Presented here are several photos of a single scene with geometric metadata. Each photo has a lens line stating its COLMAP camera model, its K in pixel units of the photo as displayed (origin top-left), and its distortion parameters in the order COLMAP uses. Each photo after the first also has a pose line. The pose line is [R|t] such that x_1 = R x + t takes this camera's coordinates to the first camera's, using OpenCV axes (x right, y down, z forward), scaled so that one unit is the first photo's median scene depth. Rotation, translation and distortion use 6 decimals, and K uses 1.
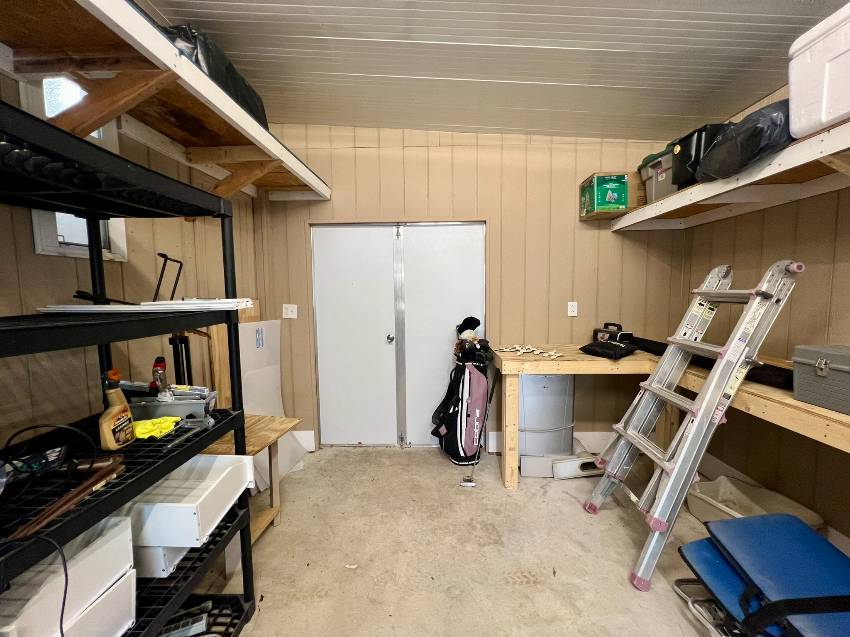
lens RADIAL K [[343.8, 0, 424.5], [0, 343.8, 312.8], [0, 0, 1]] dist [0.000508, 0.001248]
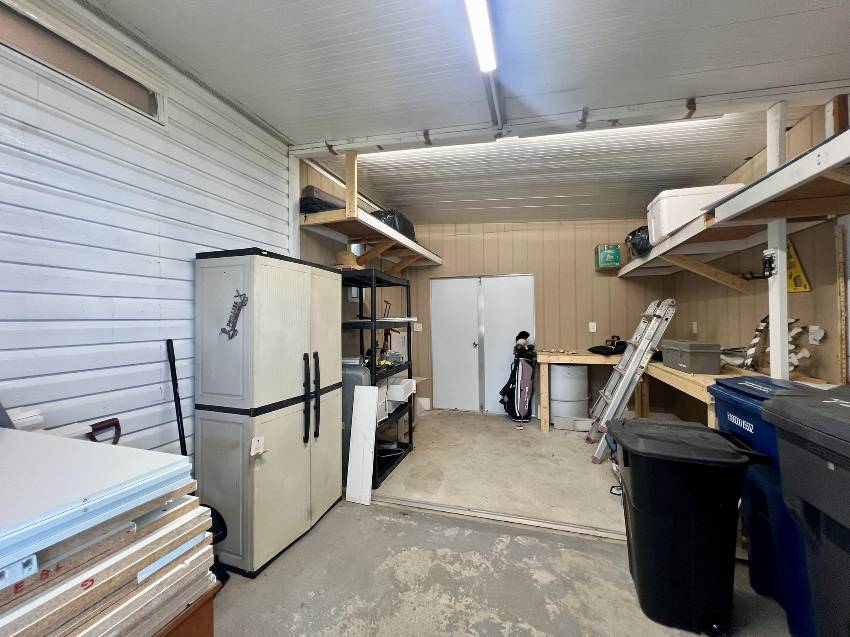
lens RADIAL K [[343.8, 0, 423.5], [0, 343.8, 318.3], [0, 0, 1]] dist [0.000508, 0.001248]
pose [[0.961759, 0.000884, -0.273895, 0.136486], [-0.018558, 0.997907, -0.061943, 0.067684], [0.273267, 0.064657, 0.959763, -0.794971]]
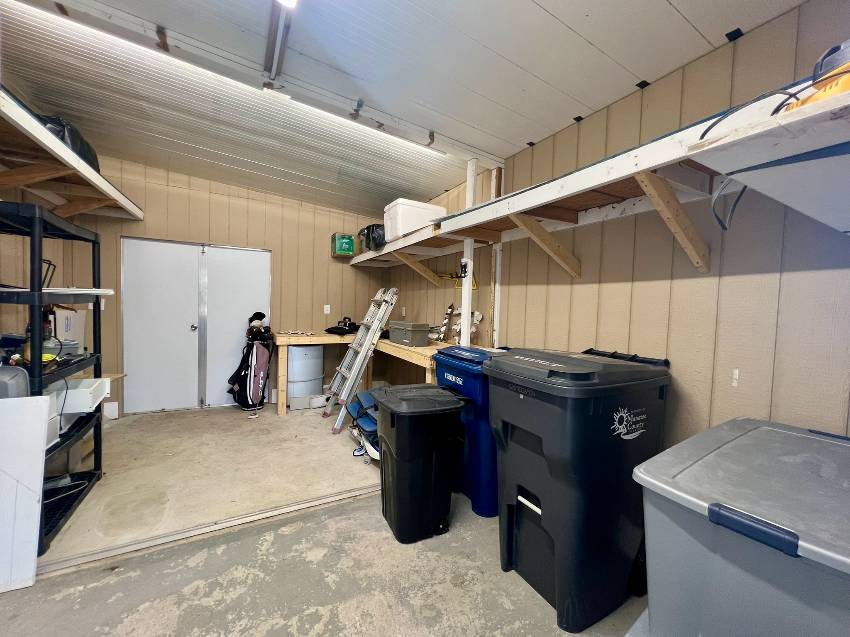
lens RADIAL K [[343.8, 0, 423.2], [0, 343.8, 317.6], [0, 0, 1]] dist [0.000508, 0.001248]
pose [[0.864367, 0.021395, 0.502405, -0.001289], [-0.010710, 0.999651, -0.024144, 0.072660], [-0.502747, 0.015489, 0.864295, -0.750057]]
